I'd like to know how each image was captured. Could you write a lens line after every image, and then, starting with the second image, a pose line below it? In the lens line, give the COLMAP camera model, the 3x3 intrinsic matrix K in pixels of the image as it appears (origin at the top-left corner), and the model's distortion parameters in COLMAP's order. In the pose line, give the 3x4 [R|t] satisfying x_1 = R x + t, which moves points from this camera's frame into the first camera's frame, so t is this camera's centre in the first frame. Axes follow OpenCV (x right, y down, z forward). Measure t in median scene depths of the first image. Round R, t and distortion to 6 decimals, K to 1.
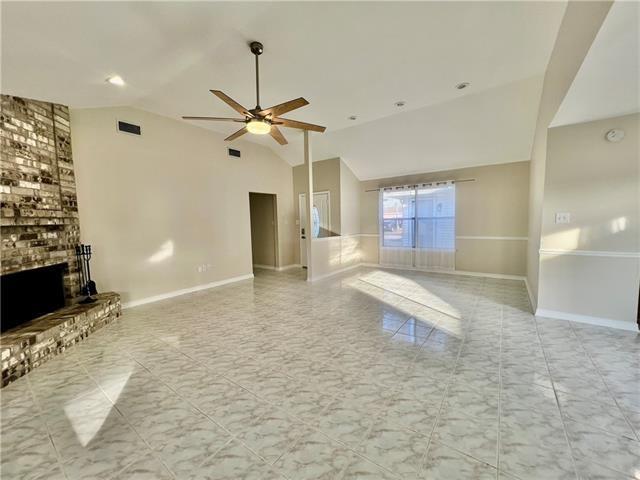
lens RADIAL K [[257.3, 0, 315.1], [0, 257.3, 237.6], [0, 0, 1]] dist [-0.000176, -0.000338]
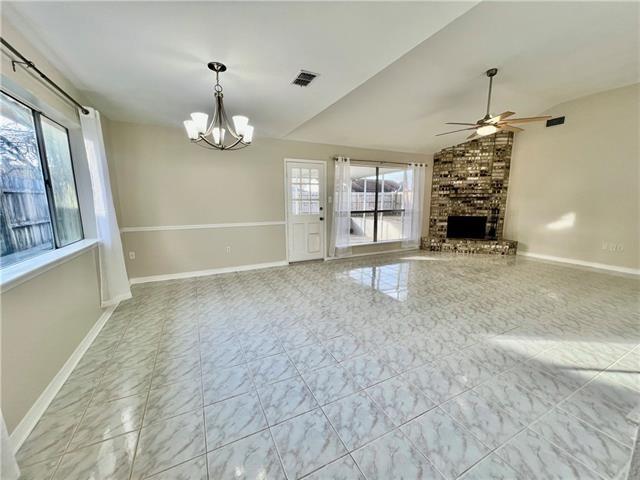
lens RADIAL K [[257.3, 0, 319.9], [0, 257.3, 237.1], [0, 0, 1]] dist [-0.000176, -0.000338]
pose [[-0.460365, 0.153936, -0.874281, 1.415378], [-0.048673, 0.978992, 0.198002, -0.078873], [0.886394, 0.133707, -0.443202, 0.822485]]
